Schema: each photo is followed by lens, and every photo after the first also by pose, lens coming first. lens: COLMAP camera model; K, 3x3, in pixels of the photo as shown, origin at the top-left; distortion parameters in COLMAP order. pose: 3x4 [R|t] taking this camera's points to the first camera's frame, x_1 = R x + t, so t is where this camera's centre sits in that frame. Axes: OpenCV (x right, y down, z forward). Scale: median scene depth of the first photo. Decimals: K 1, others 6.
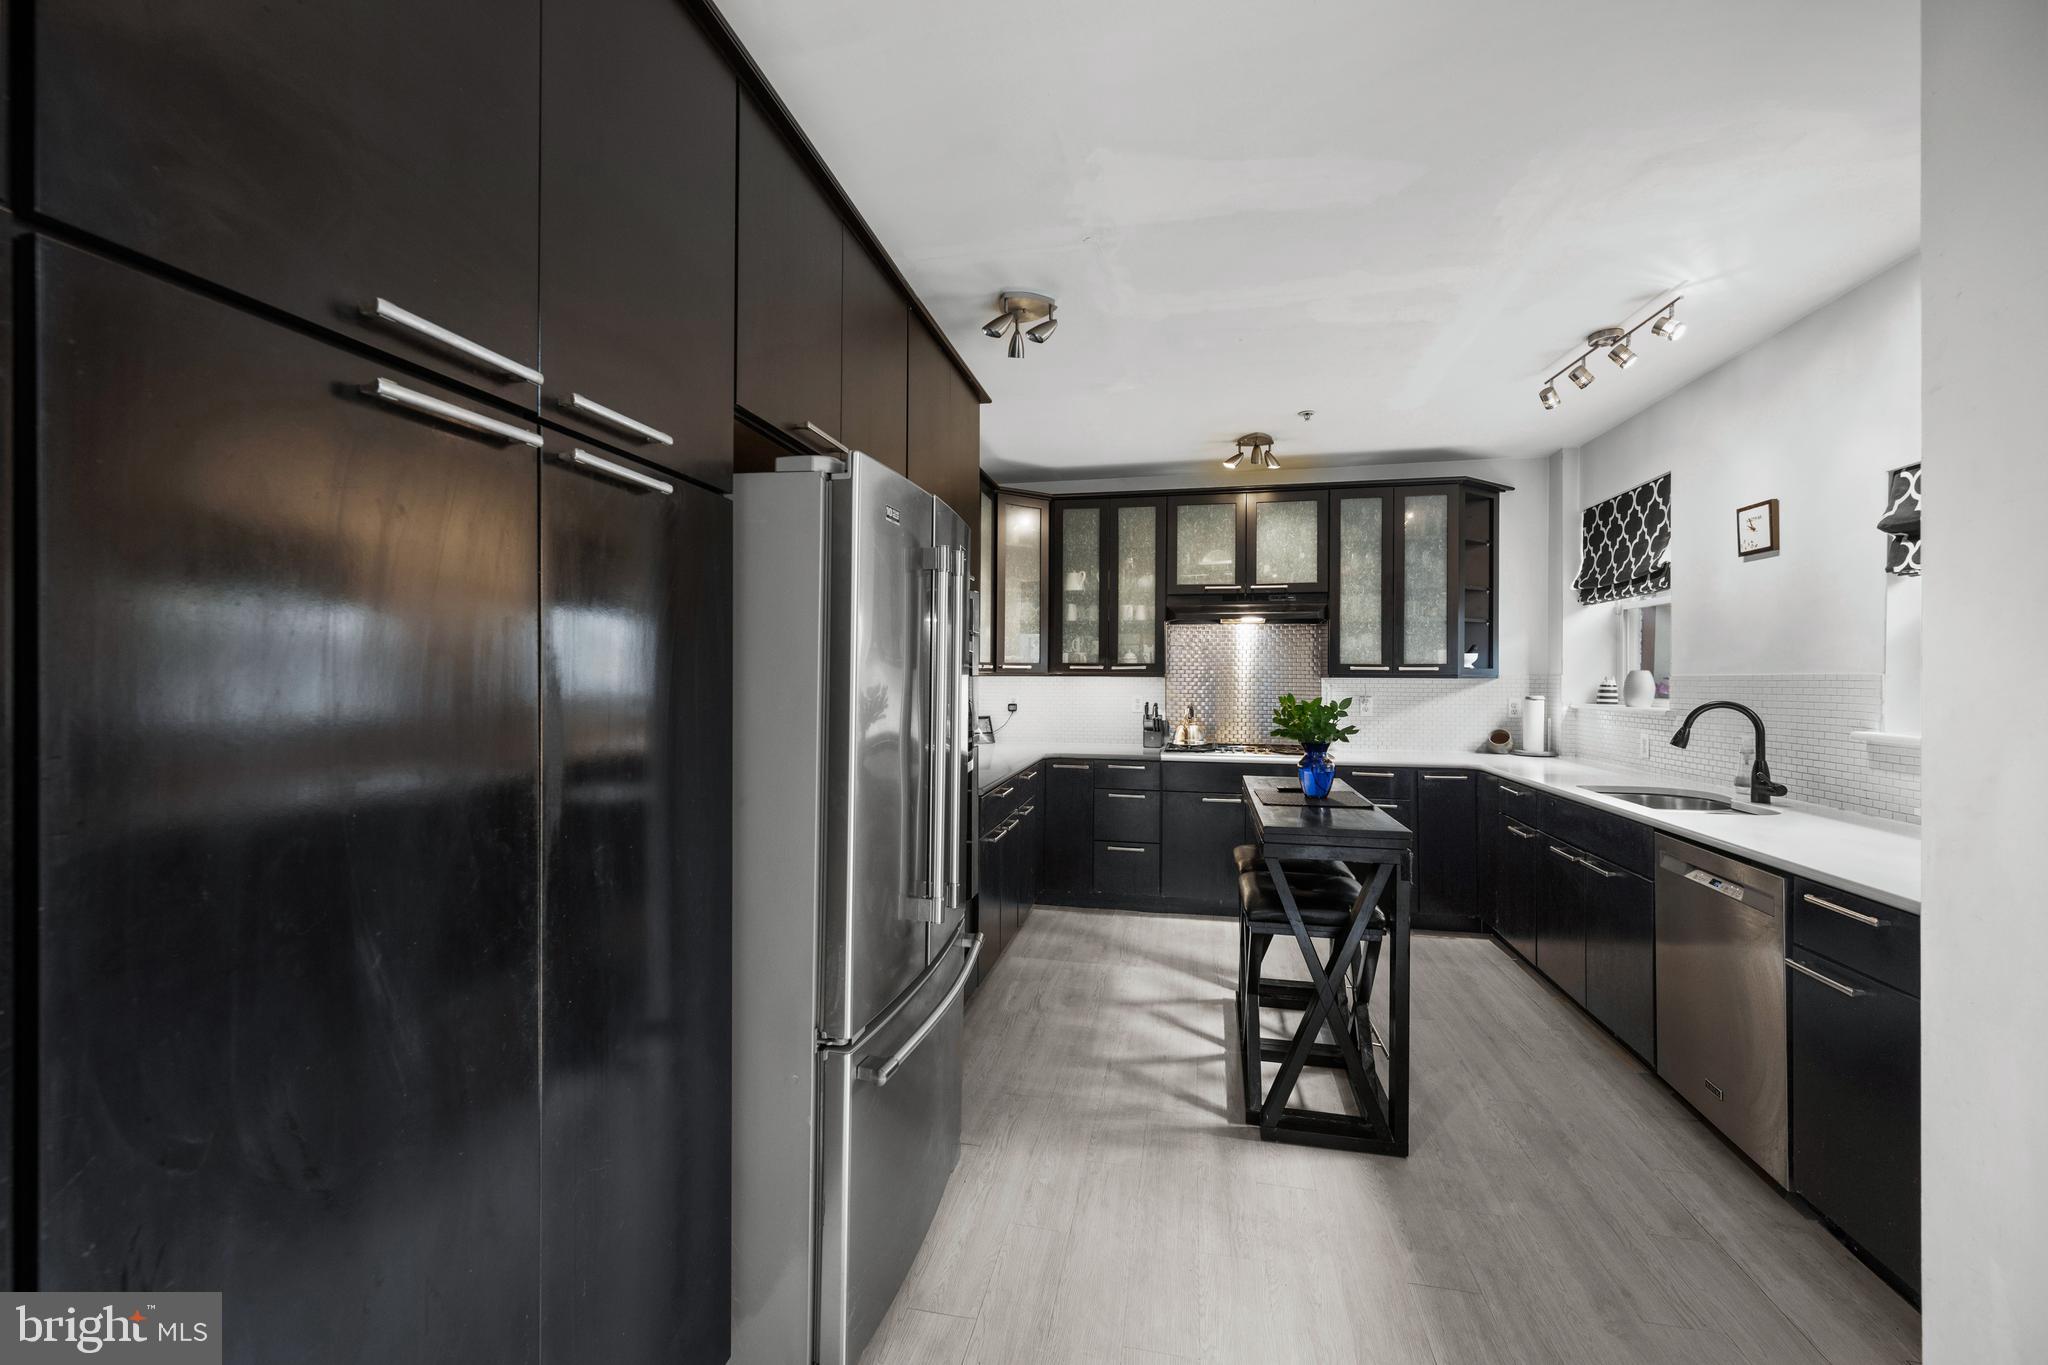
lens RADIAL K [[817.3, 0, 1033.5], [0, 817.3, 679.3], [0, 0, 1]] dist [0.005517, 0.000839]
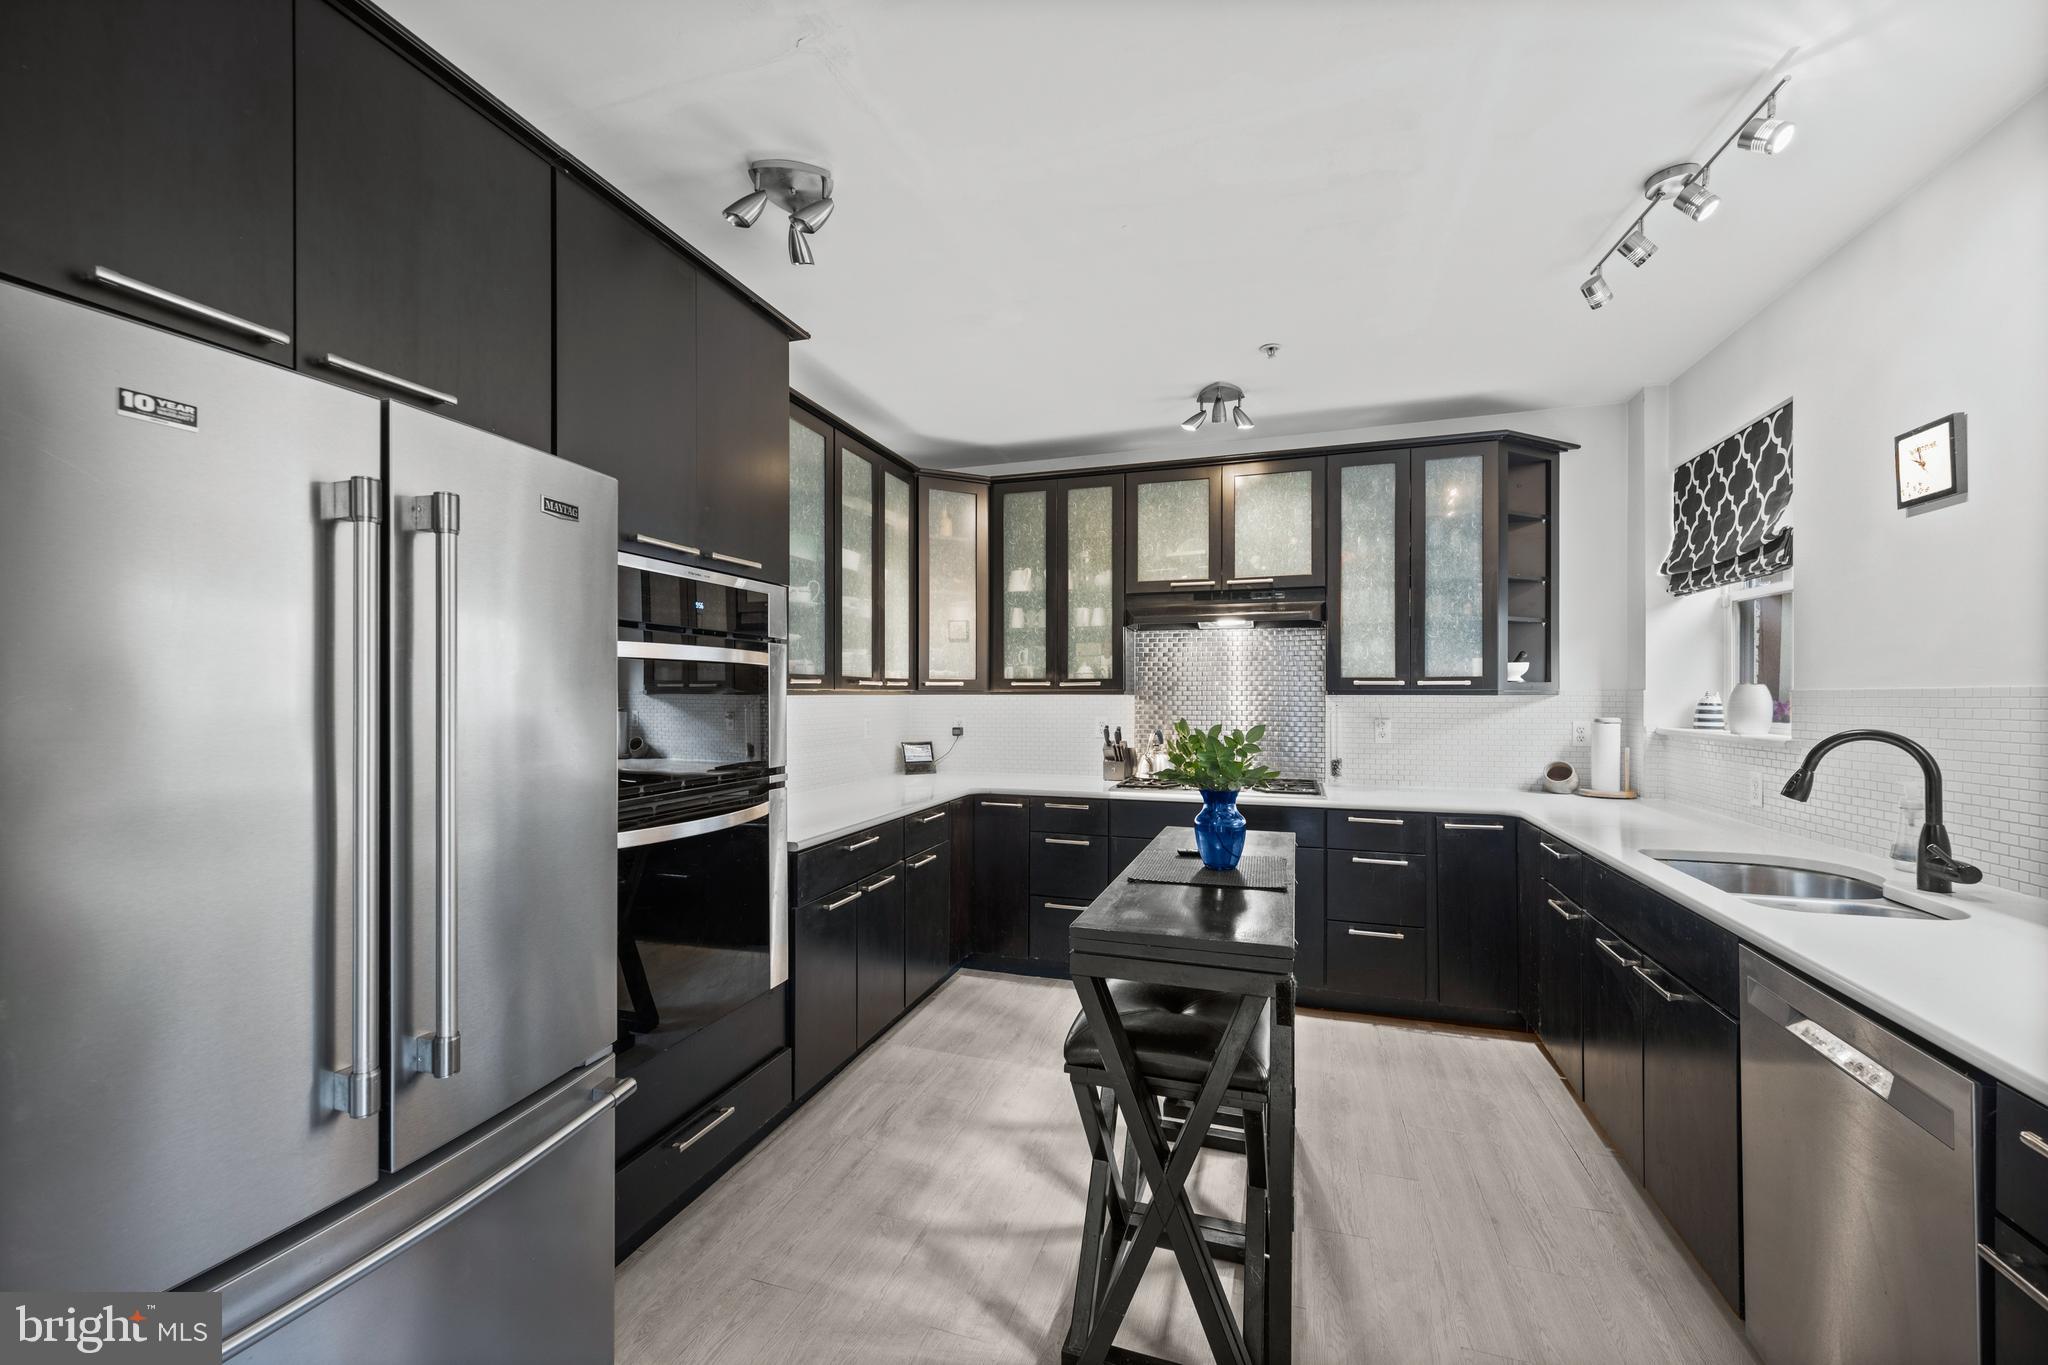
lens RADIAL K [[817.3, 0, 1035.5], [0, 817.3, 700.2], [0, 0, 1]] dist [0.005517, 0.000839]
pose [[0.993356, -0.004095, -0.115007, 0.251742], [0.004482, 0.999985, 0.003114, -0.001298], [0.114993, -0.003609, 0.993360, 0.269389]]
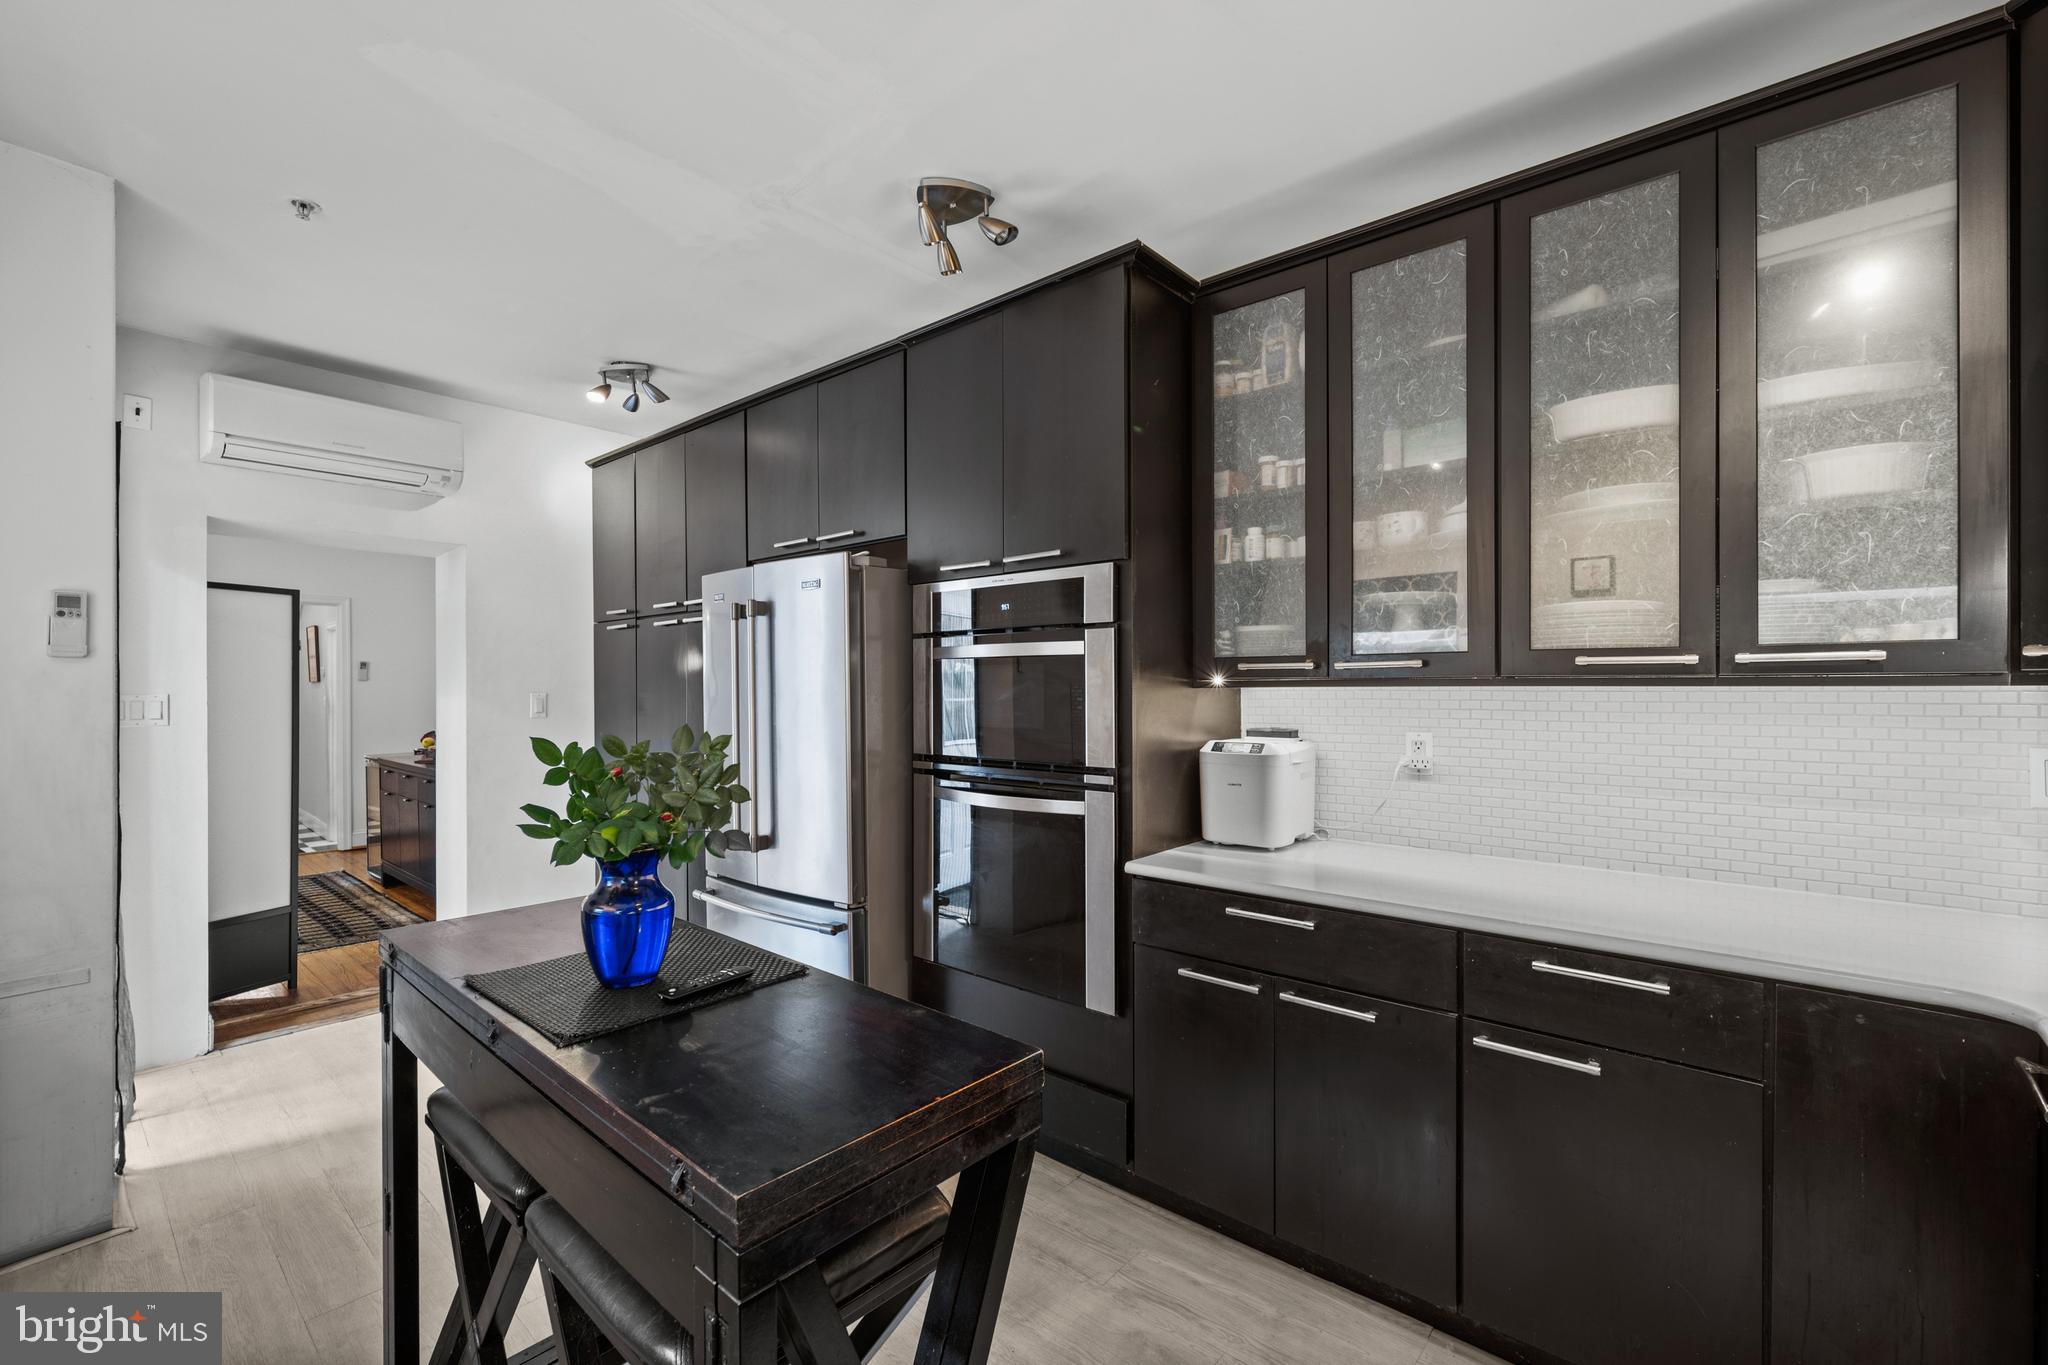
lens RADIAL K [[864.2, 0, 1011.2], [0, 864.2, 679.4], [0, 0, 1]] dist [0.003658, 0.000043]
pose [[-0.506834, 0.003552, -0.862036, 0.576176], [0.004495, 0.999989, 0.001478, -0.012571], [0.862032, -0.003126, -0.506844, 1.286013]]
